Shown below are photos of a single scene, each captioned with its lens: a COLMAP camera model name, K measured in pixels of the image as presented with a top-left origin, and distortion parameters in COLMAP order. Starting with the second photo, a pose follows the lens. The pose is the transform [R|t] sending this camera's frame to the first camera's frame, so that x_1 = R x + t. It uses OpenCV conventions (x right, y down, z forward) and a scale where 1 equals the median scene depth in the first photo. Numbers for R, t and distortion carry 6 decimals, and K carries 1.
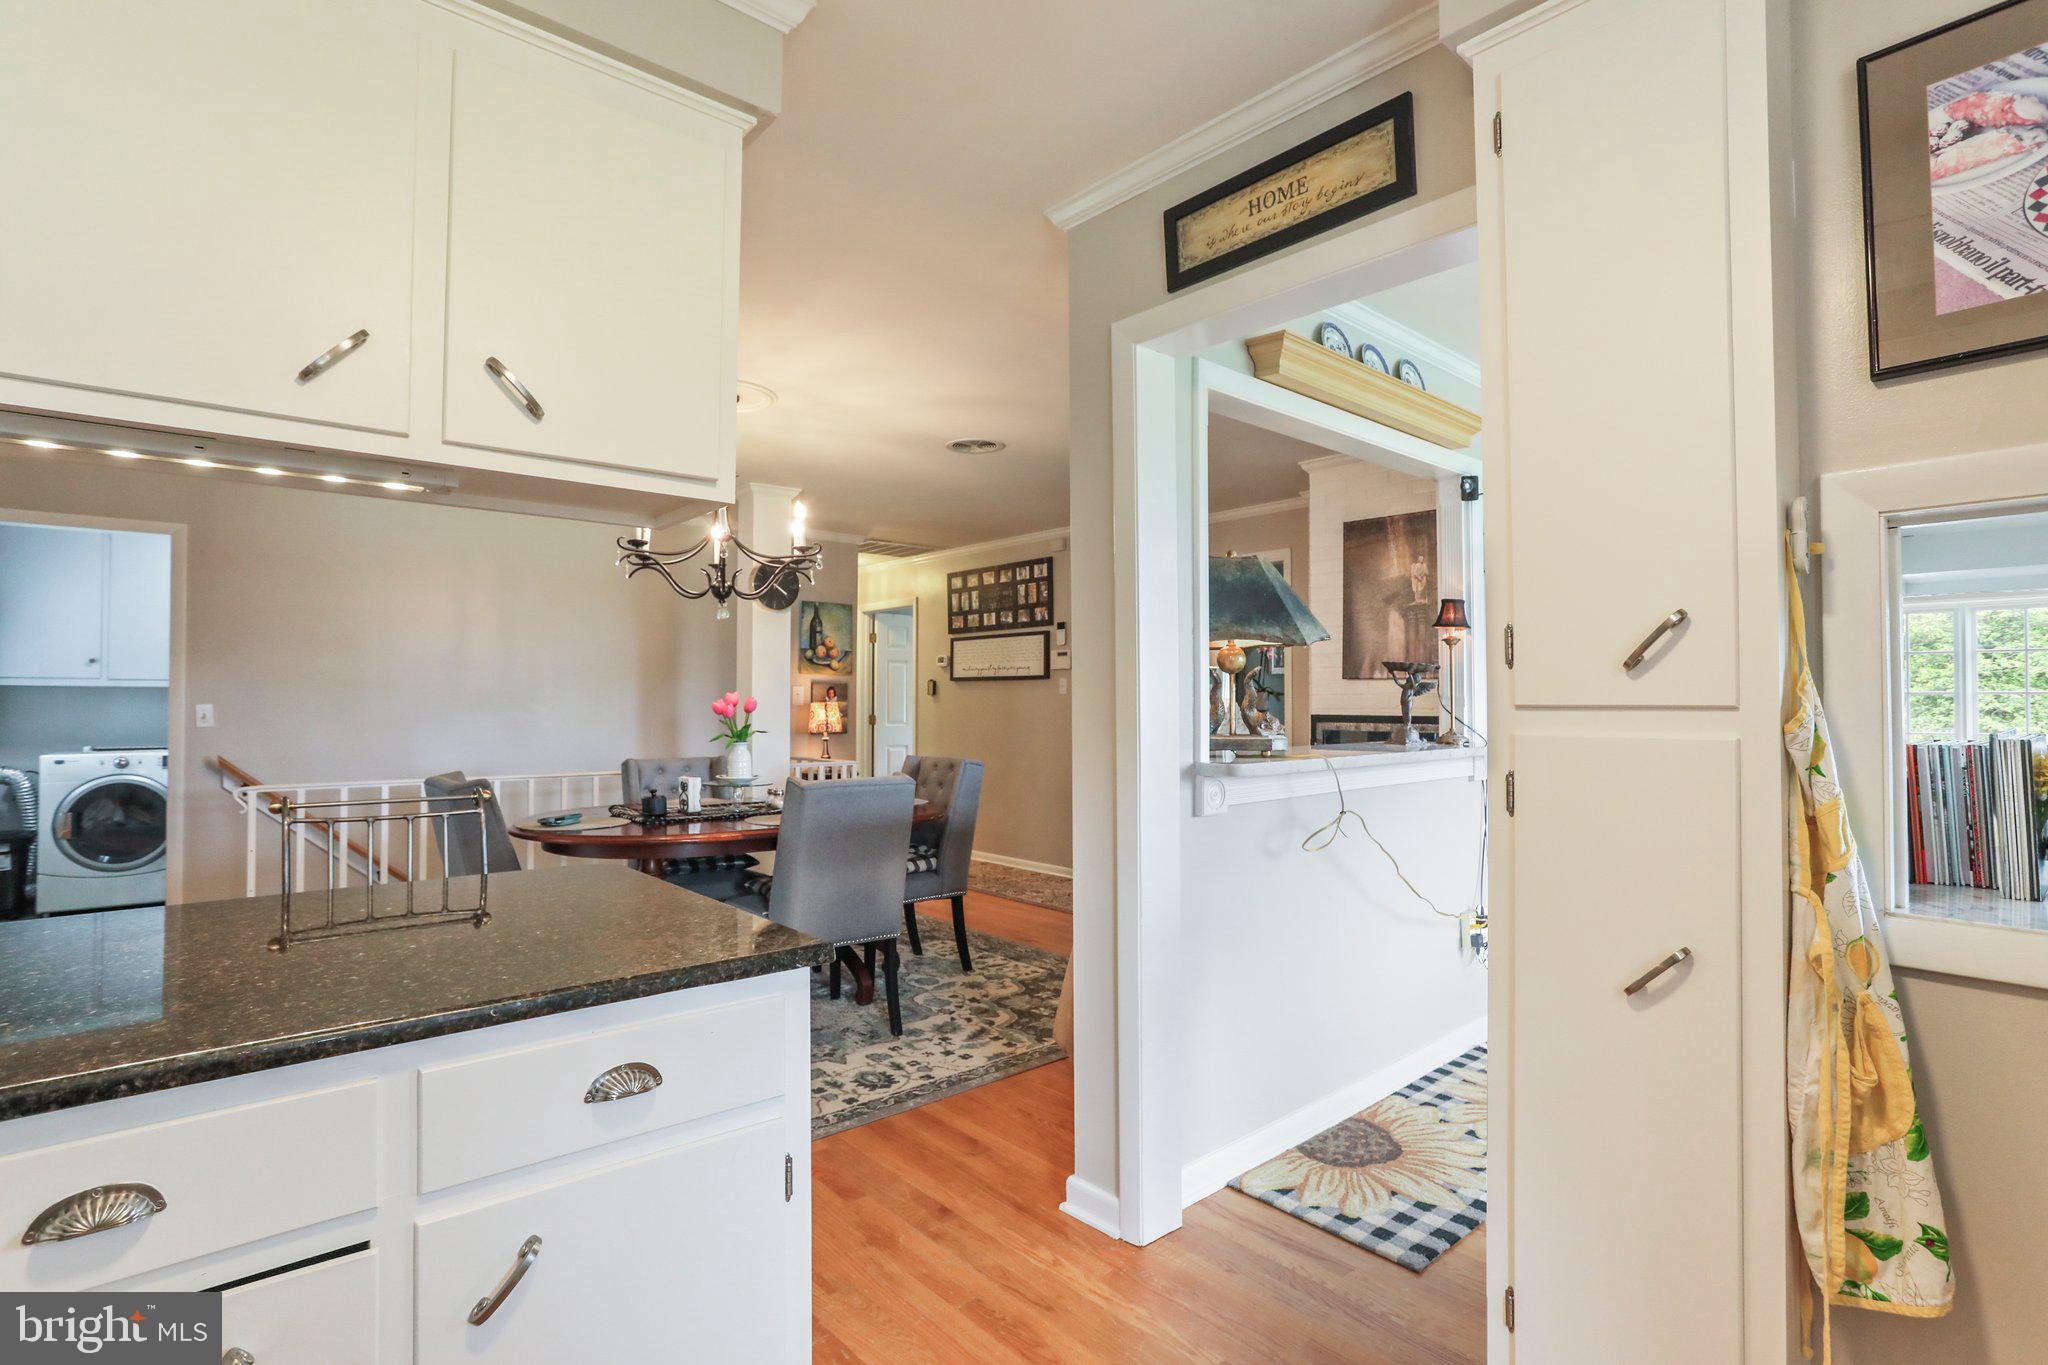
lens RADIAL K [[997.8, 0, 1024.0], [0, 997.8, 682.5], [0, 0, 1]] dist [-0.068663, 0.034066]
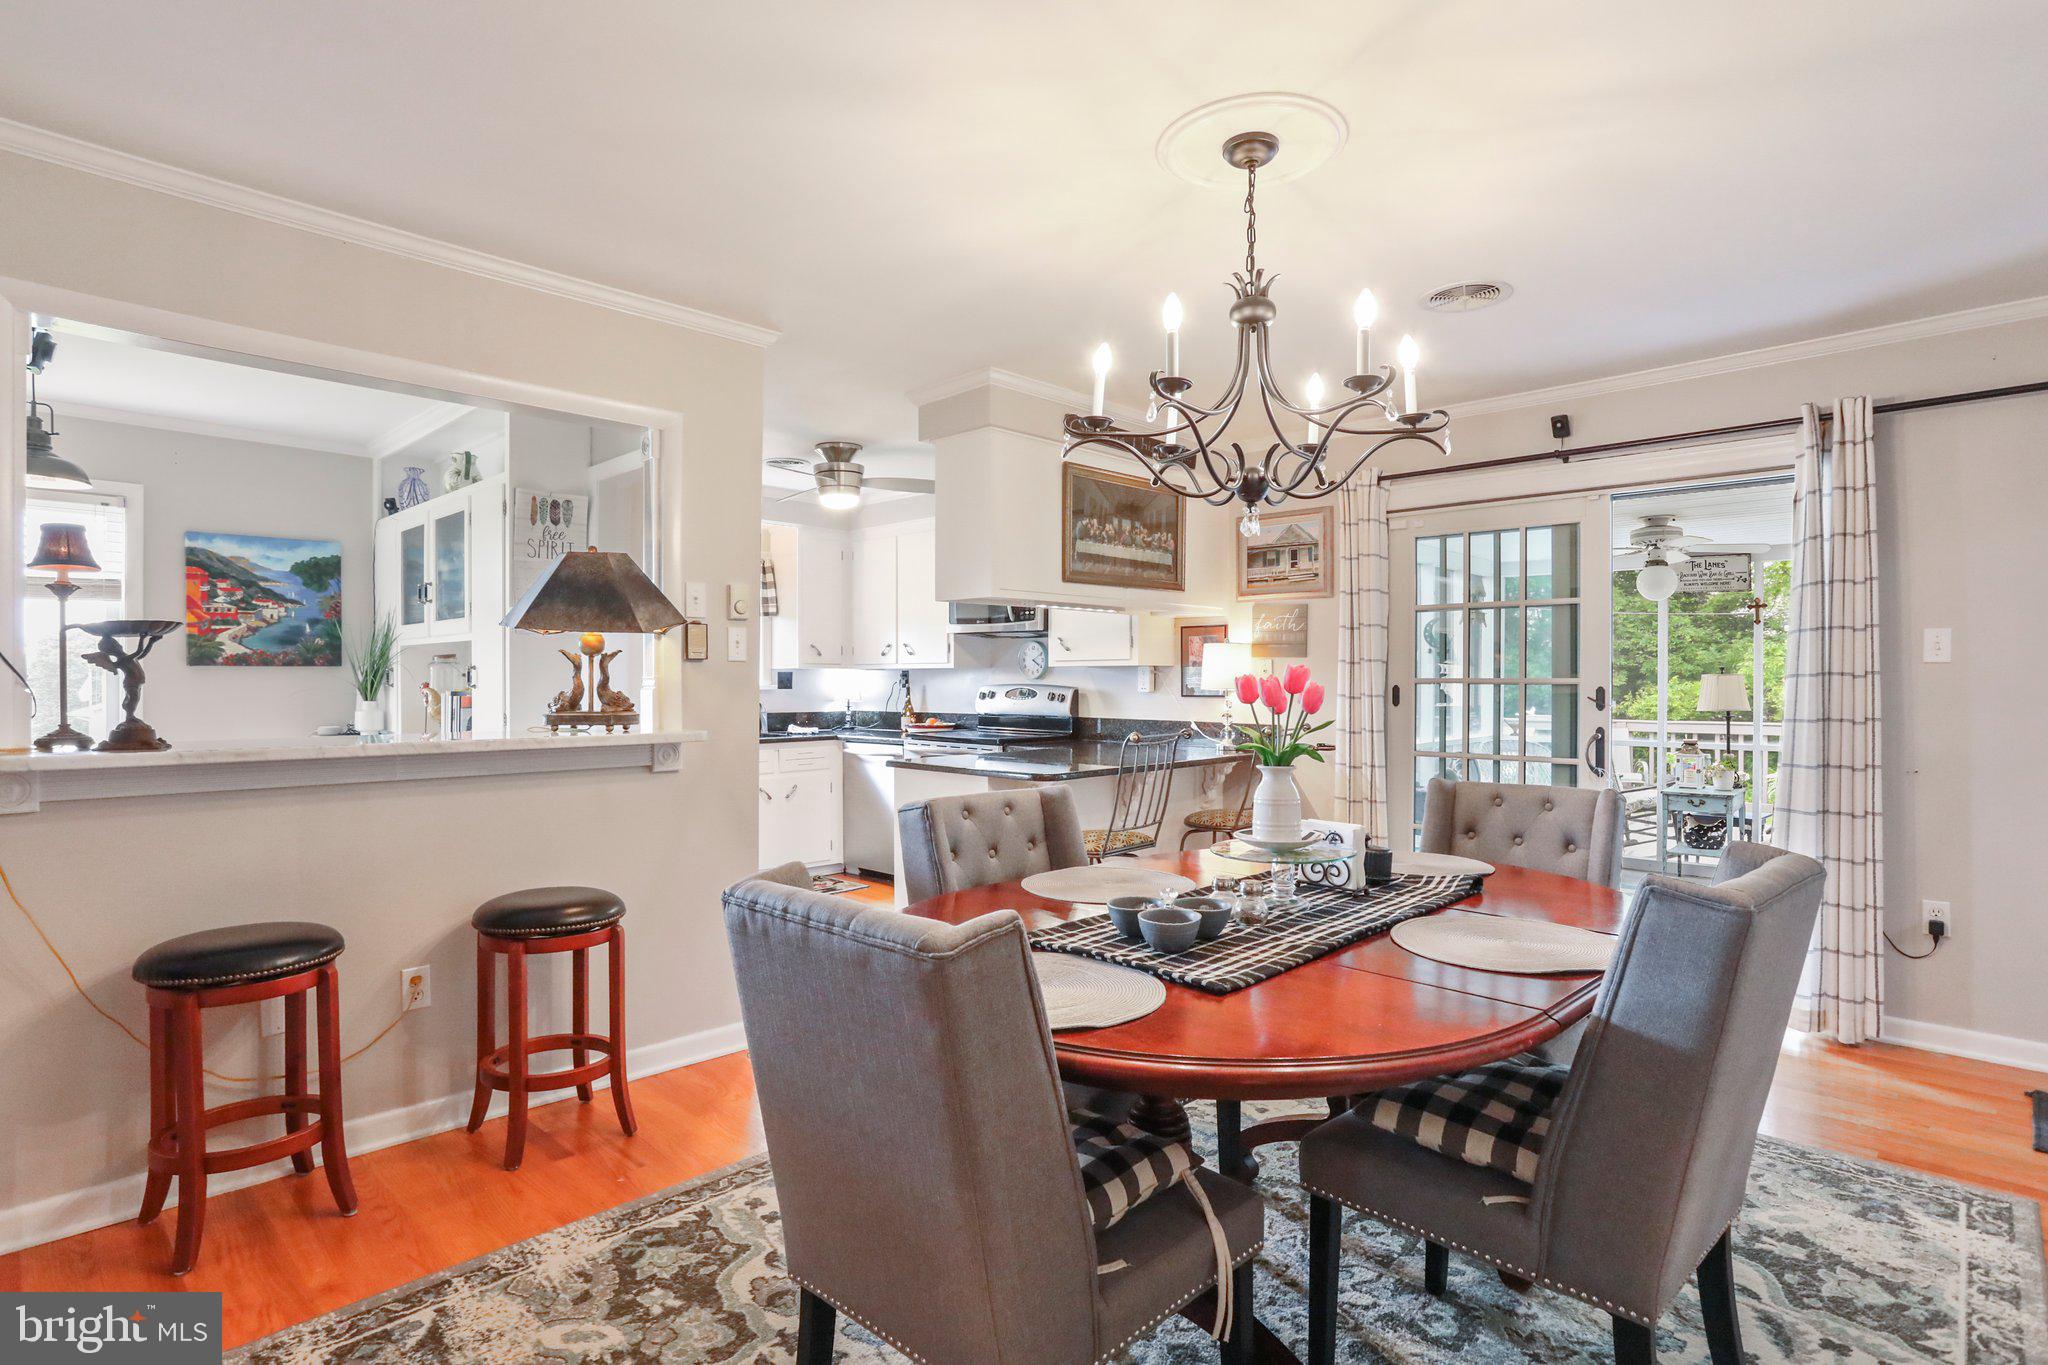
lens RADIAL K [[1037.5, 0, 1019.5], [0, 1037.5, 690.5], [0, 0, 1]] dist [-0.025978, 0.000766]
pose [[-0.996193, -0.003509, -0.087099, -0.064682], [-0.002822, 0.999964, -0.008012, 0.014239], [0.087124, -0.007736, -0.996167, 0.851099]]
